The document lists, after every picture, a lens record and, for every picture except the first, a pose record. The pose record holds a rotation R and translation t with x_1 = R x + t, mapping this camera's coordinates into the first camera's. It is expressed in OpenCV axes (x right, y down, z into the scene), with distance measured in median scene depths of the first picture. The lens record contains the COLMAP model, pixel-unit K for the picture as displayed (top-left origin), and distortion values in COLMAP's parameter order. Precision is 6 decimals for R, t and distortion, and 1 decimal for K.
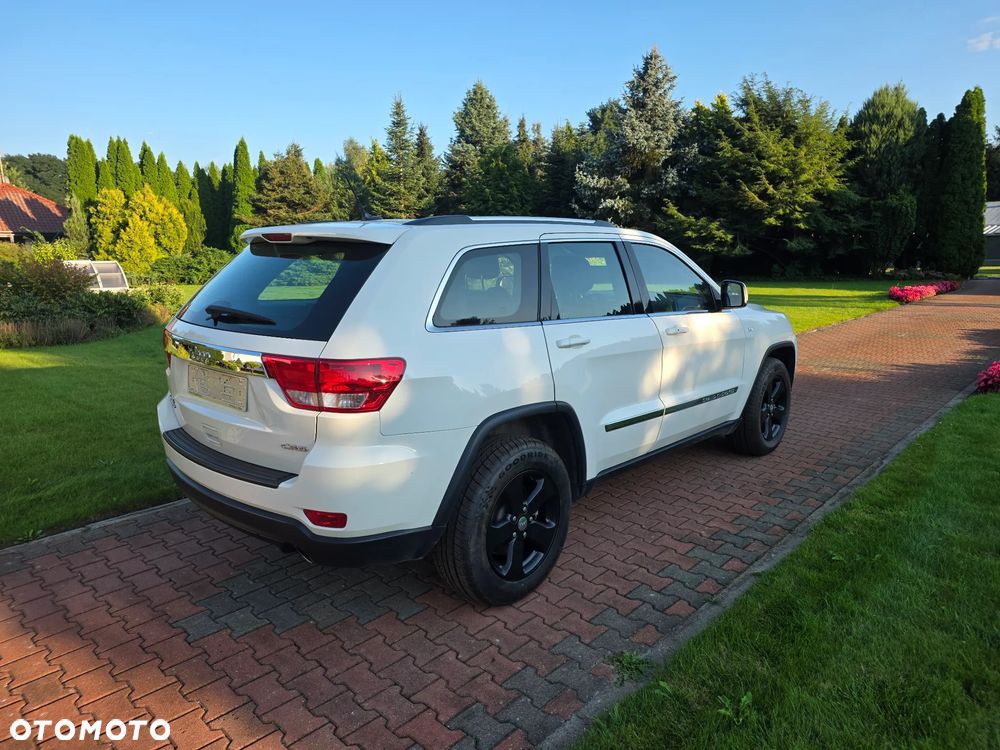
lens RADIAL K [[664.7, 0, 482.8], [0, 664.7, 373.2], [0, 0, 1]] dist [0.023959, -0.024625]
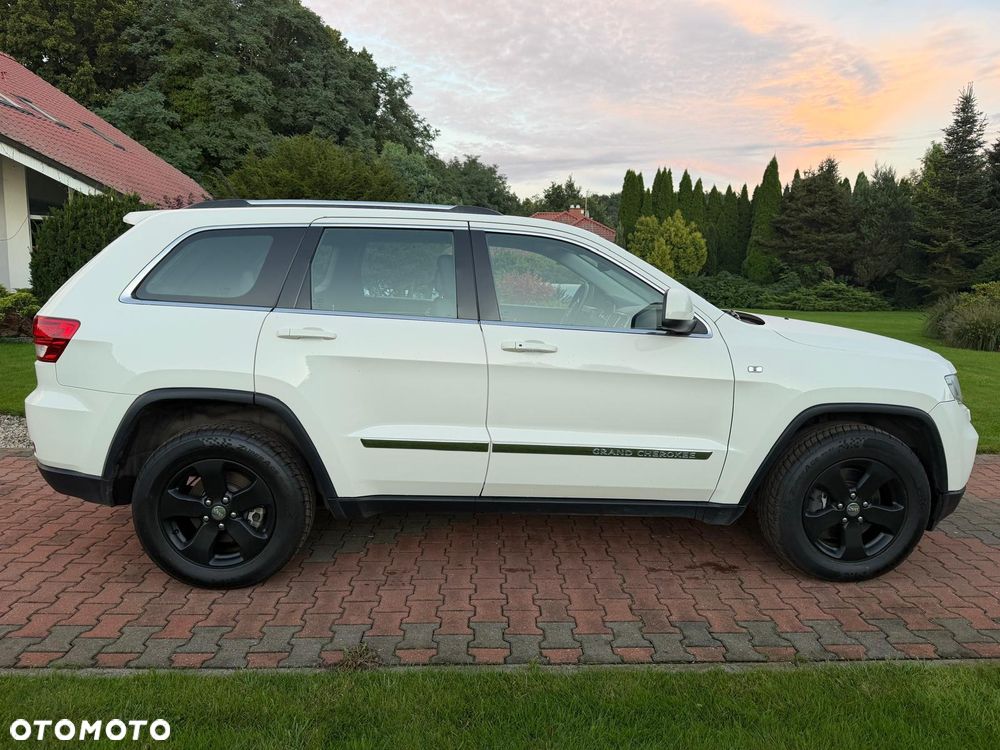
lens RADIAL K [[683.8, 0, 500.0], [0, 683.8, 375.0], [0, 0, 1]] dist [-0.000645, -0.005575]
pose [[0.713942, 0.120358, -0.689783, 0.078748], [-0.147197, 0.988901, 0.020197, -0.003828], [0.684558, 0.087115, 0.723734, 0.042243]]
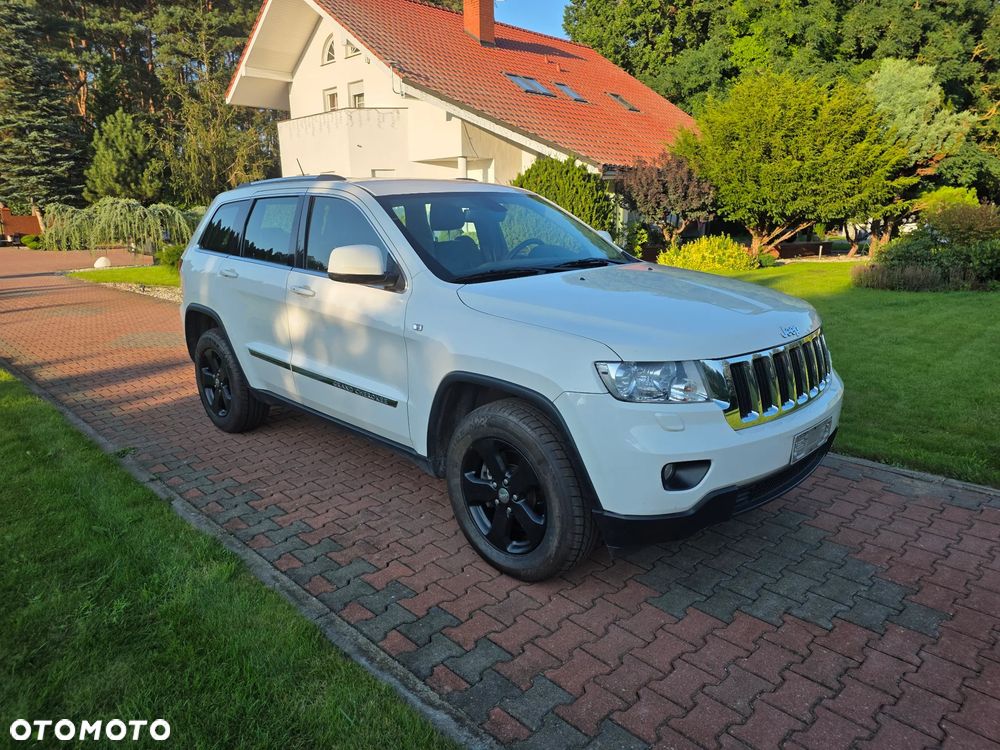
lens RADIAL K [[630.1, 0, 500.0], [0, 630.1, 375.0], [0, 0, 1]] dist [0.028189, -0.002977]
pose [[-0.005500, 0.256371, -0.966563, 0.117190], [-0.164251, 0.953218, 0.253766, -0.022034], [0.986403, 0.160155, 0.036867, 0.124913]]
